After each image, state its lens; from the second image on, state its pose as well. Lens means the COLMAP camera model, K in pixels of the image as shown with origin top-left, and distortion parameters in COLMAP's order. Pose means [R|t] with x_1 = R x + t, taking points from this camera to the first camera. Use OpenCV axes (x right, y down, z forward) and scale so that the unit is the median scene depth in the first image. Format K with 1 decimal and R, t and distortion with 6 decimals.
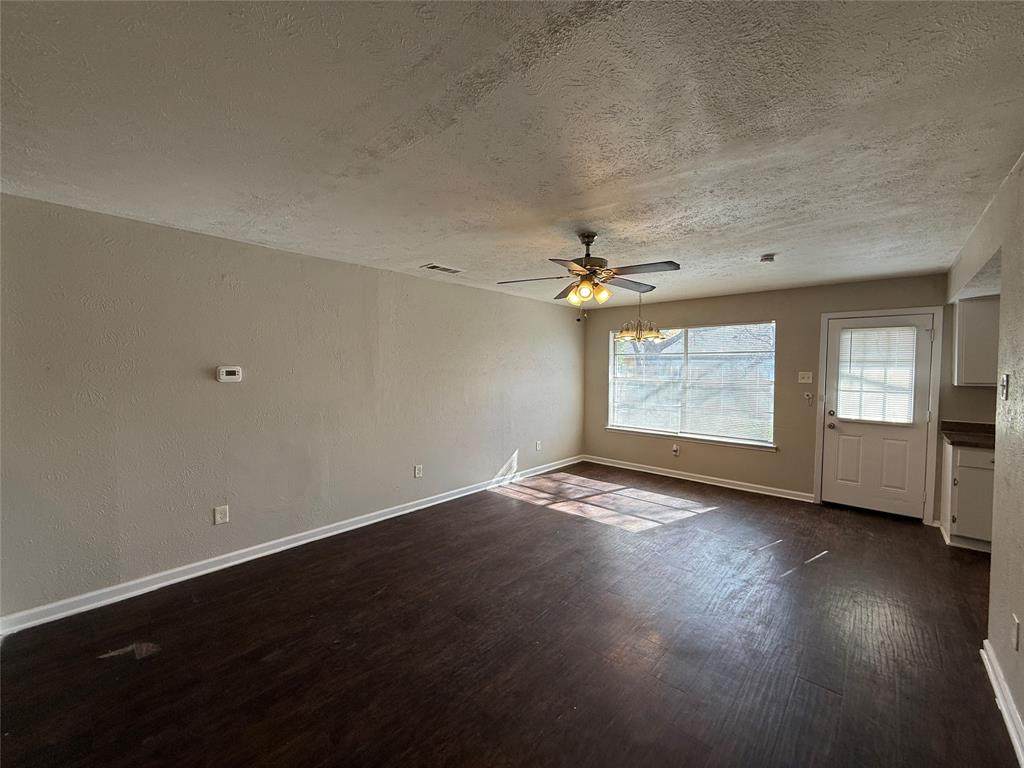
lens RADIAL K [[407.4, 0, 515.5], [0, 407.4, 380.8], [0, 0, 1]] dist [-0.001950, 0.000238]
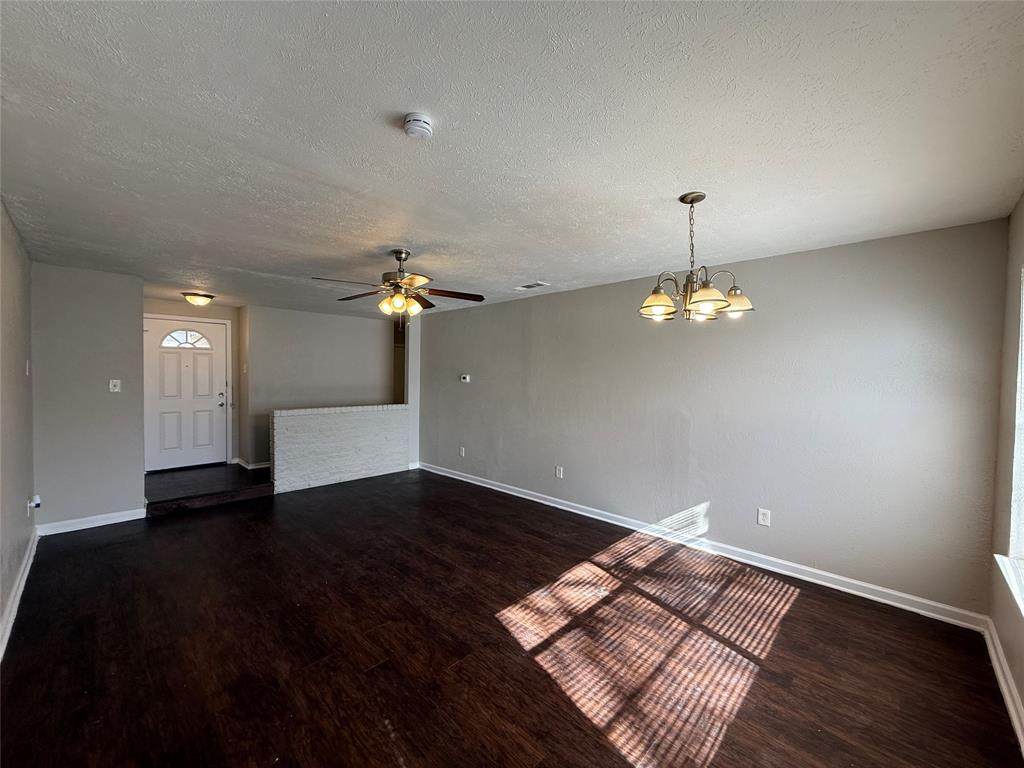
lens RADIAL K [[407.4, 0, 515.2], [0, 407.4, 383.3], [0, 0, 1]] dist [-0.001950, 0.000238]
pose [[-0.018656, 0.019579, -0.999634, 0.747147], [-0.043896, 0.998828, 0.020383, -0.027441], [0.998862, 0.044260, -0.017775, 0.785787]]
